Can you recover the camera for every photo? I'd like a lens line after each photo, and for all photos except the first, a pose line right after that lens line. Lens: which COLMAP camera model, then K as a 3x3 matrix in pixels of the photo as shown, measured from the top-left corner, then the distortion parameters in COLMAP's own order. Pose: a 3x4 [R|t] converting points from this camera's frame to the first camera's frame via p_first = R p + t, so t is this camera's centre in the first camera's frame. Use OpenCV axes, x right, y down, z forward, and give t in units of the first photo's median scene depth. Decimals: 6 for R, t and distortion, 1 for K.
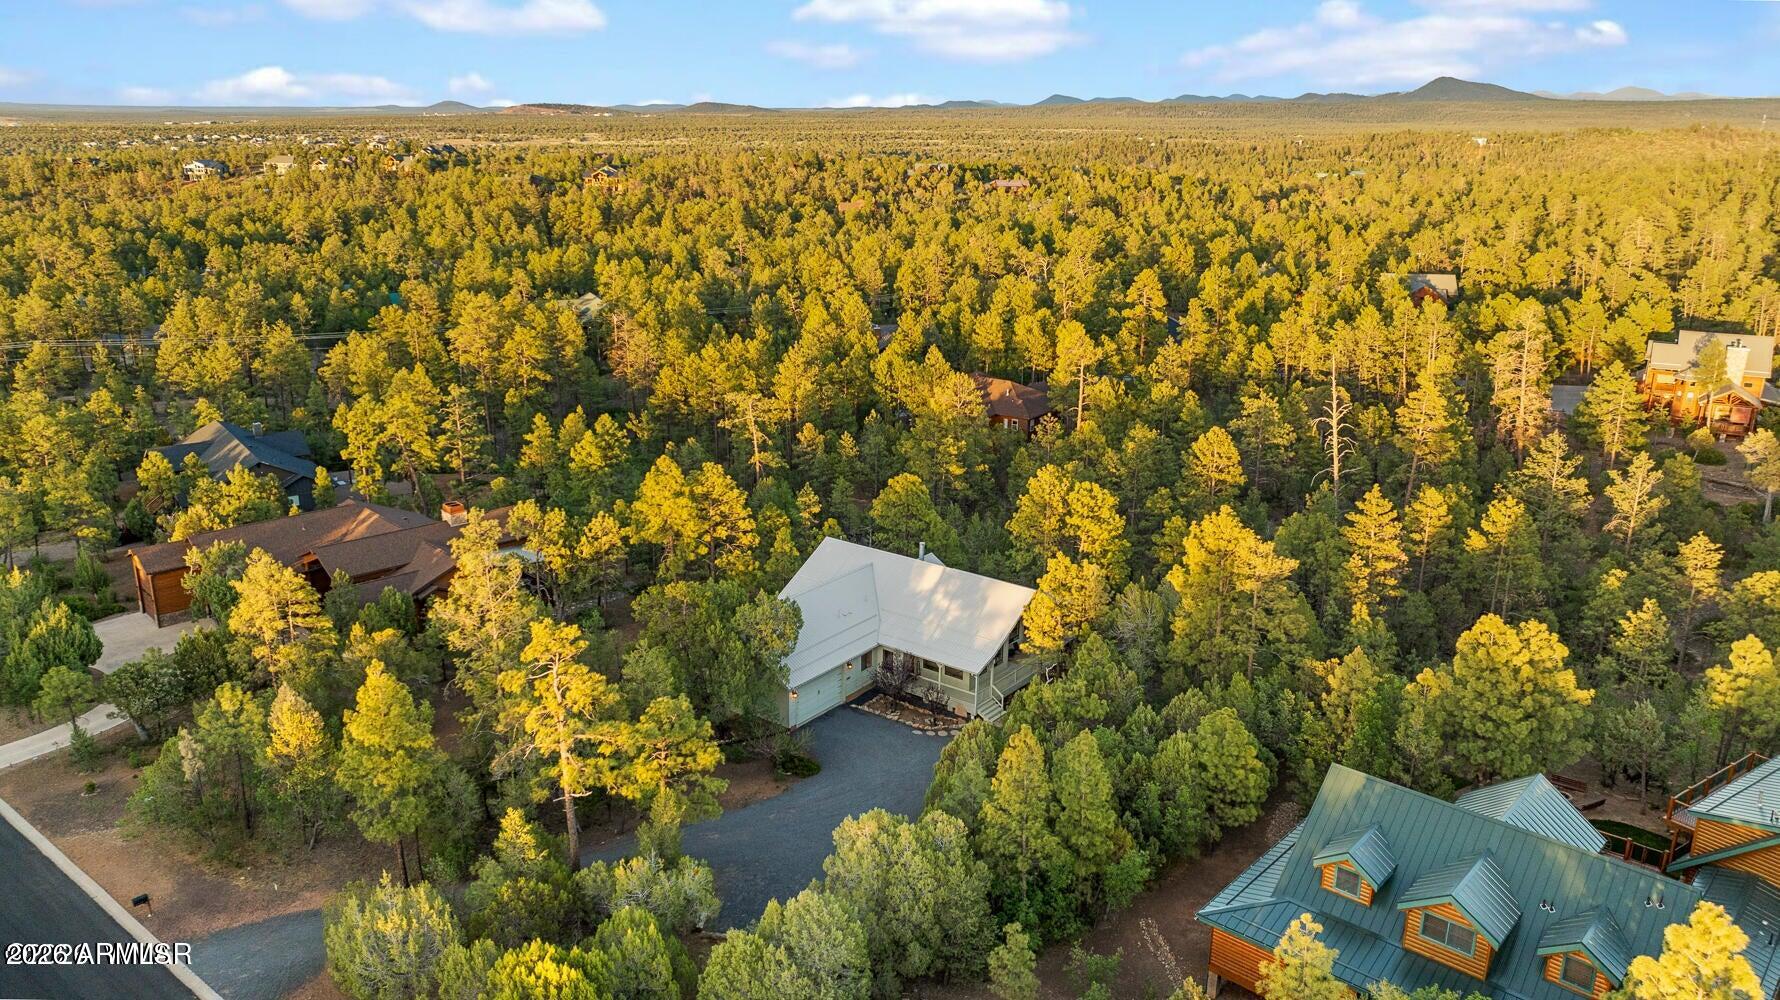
lens RADIAL K [[1313.5, 0, 890.0], [0, 1313.5, 500.0], [0, 0, 1]] dist [-0.007095, 0.007707]
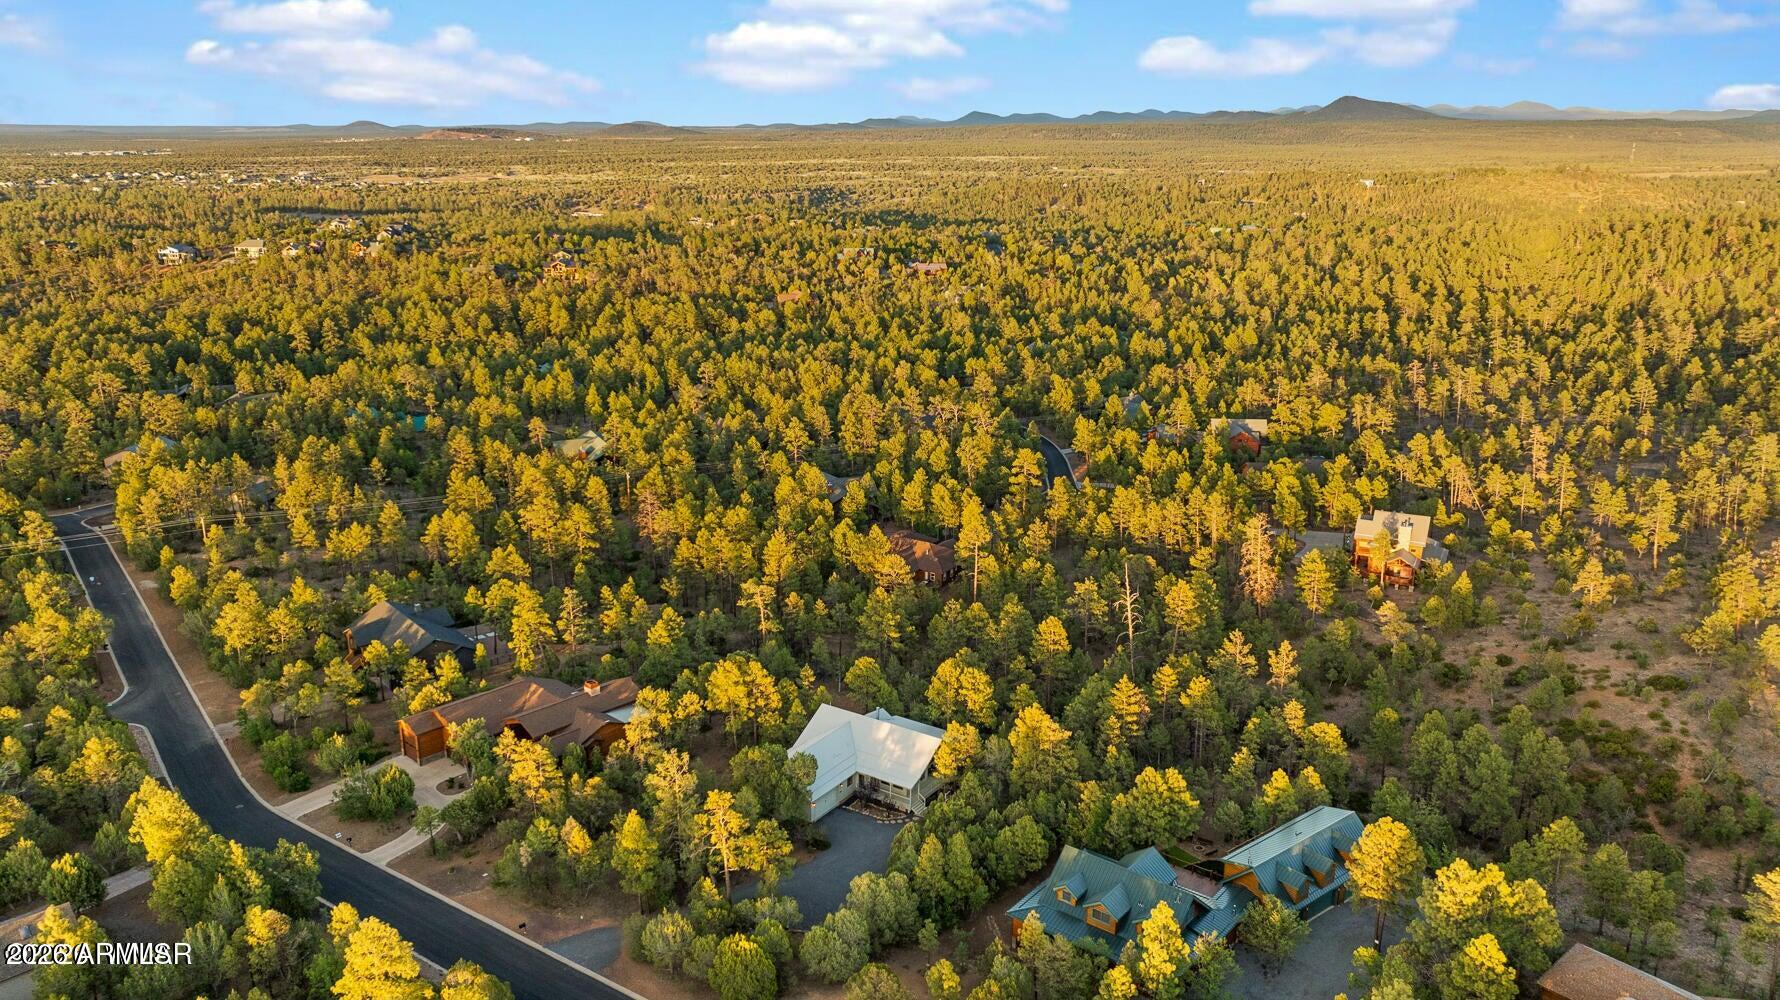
lens RADIAL K [[1313.5, 0, 890.0], [0, 1313.5, 500.0], [0, 0, 1]] dist [-0.007095, 0.007707]
pose [[0.998281, -0.022070, 0.054289, -0.042457], [0.022582, 0.999706, -0.008830, -0.201162], [-0.054078, 0.010041, 0.998486, -0.664135]]
